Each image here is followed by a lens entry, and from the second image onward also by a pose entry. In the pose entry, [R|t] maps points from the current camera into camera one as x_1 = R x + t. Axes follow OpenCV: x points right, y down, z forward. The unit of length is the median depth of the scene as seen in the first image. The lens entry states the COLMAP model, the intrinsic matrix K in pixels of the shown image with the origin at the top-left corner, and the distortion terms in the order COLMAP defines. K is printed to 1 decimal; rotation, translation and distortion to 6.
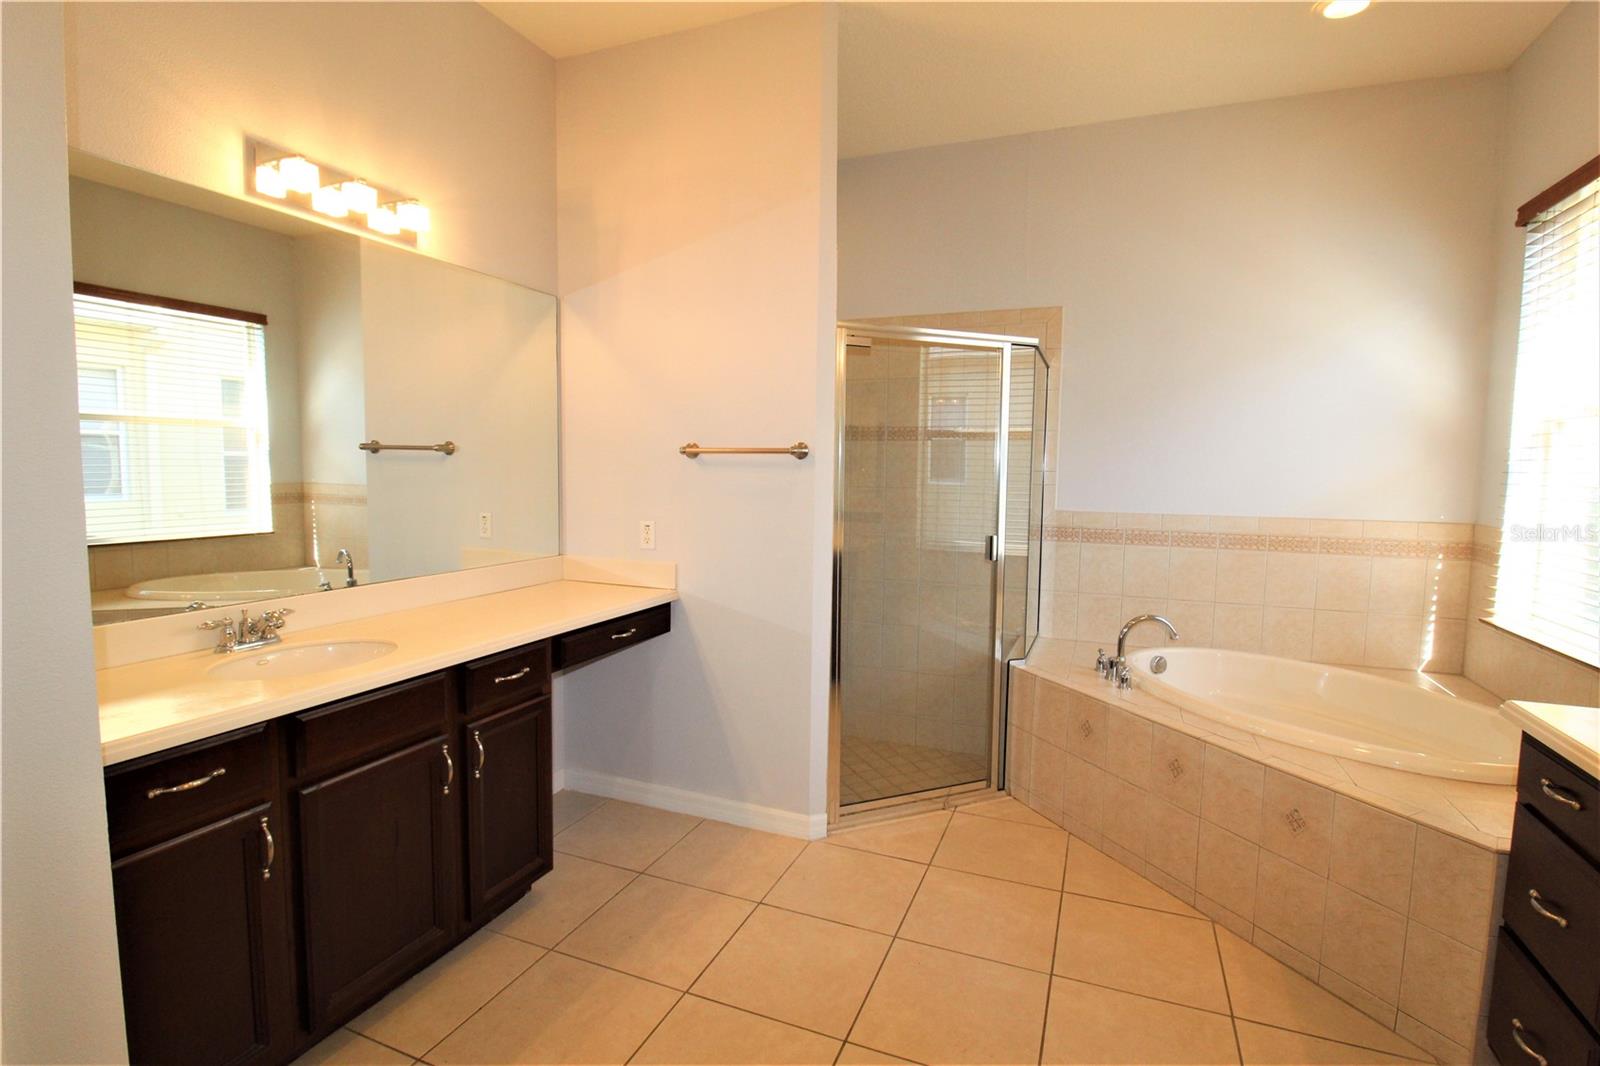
lens RADIAL K [[758.0, 0, 794.5], [0, 758.0, 529.3], [0, 0, 1]] dist [-0.012777, -0.001887]
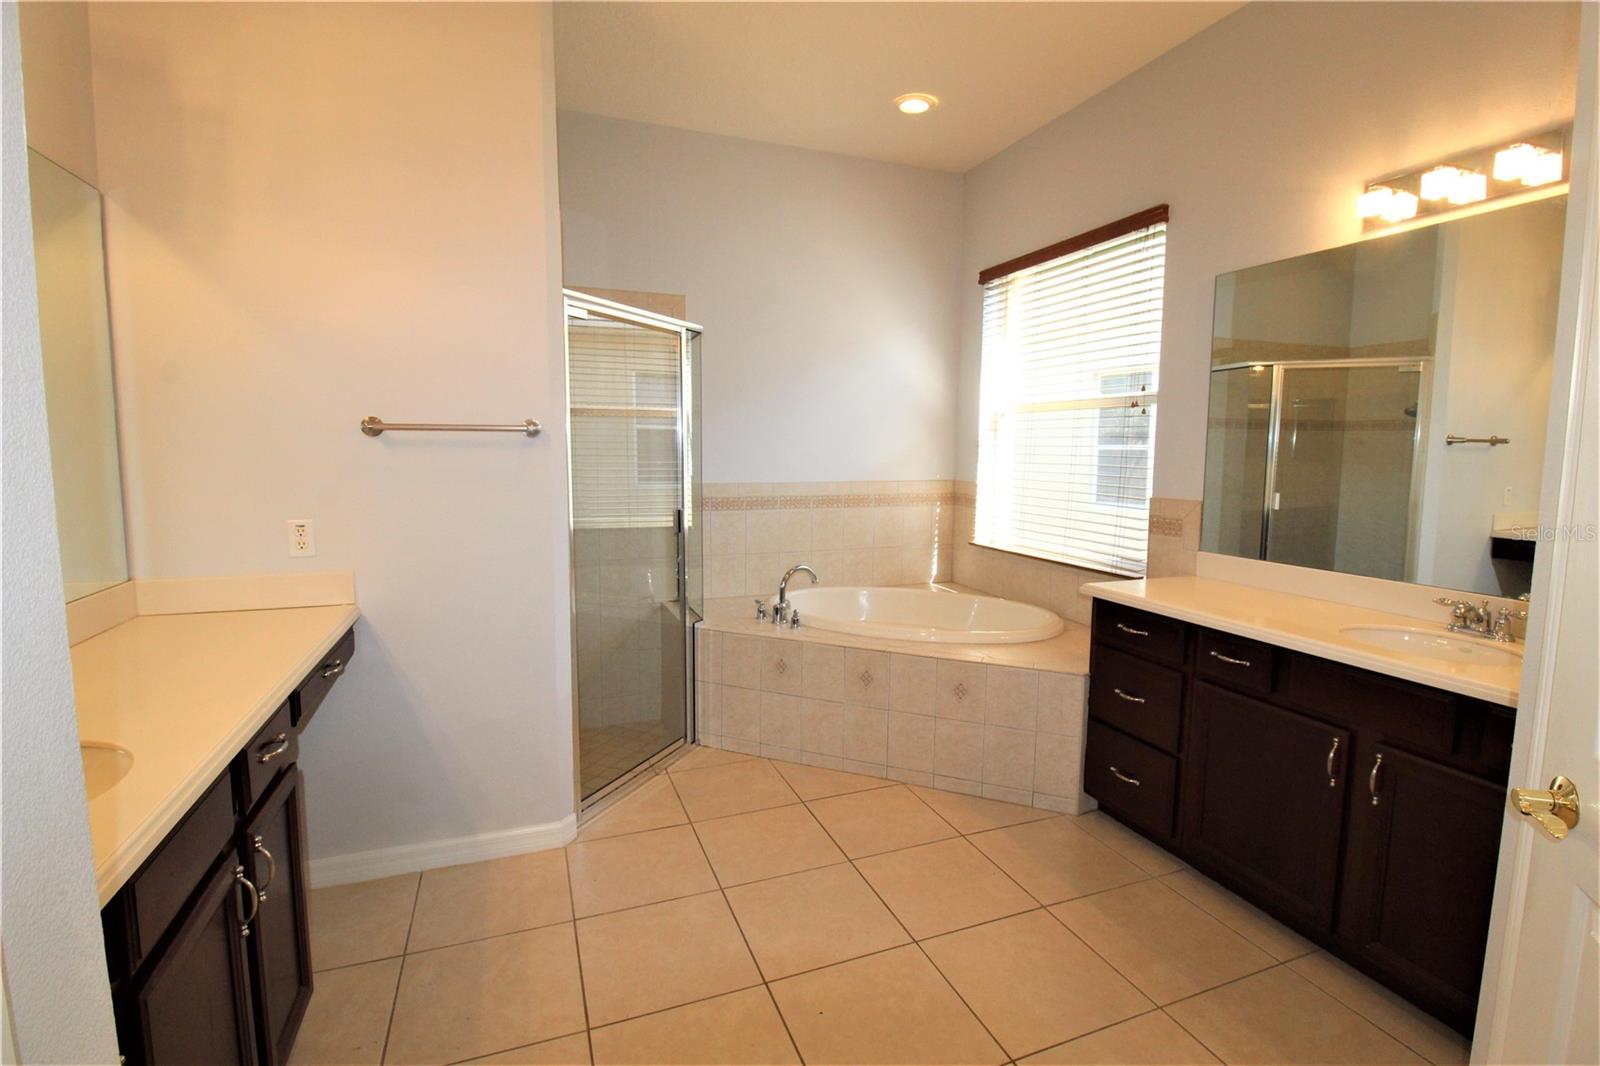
lens RADIAL K [[758.0, 0, 794.5], [0, 758.0, 530.3], [0, 0, 1]] dist [-0.012777, -0.001887]
pose [[0.722487, -0.084074, 0.686254, -0.365793], [0.059914, 0.996458, 0.059000, -0.015676], [-0.688784, -0.001511, 0.724965, 0.120353]]
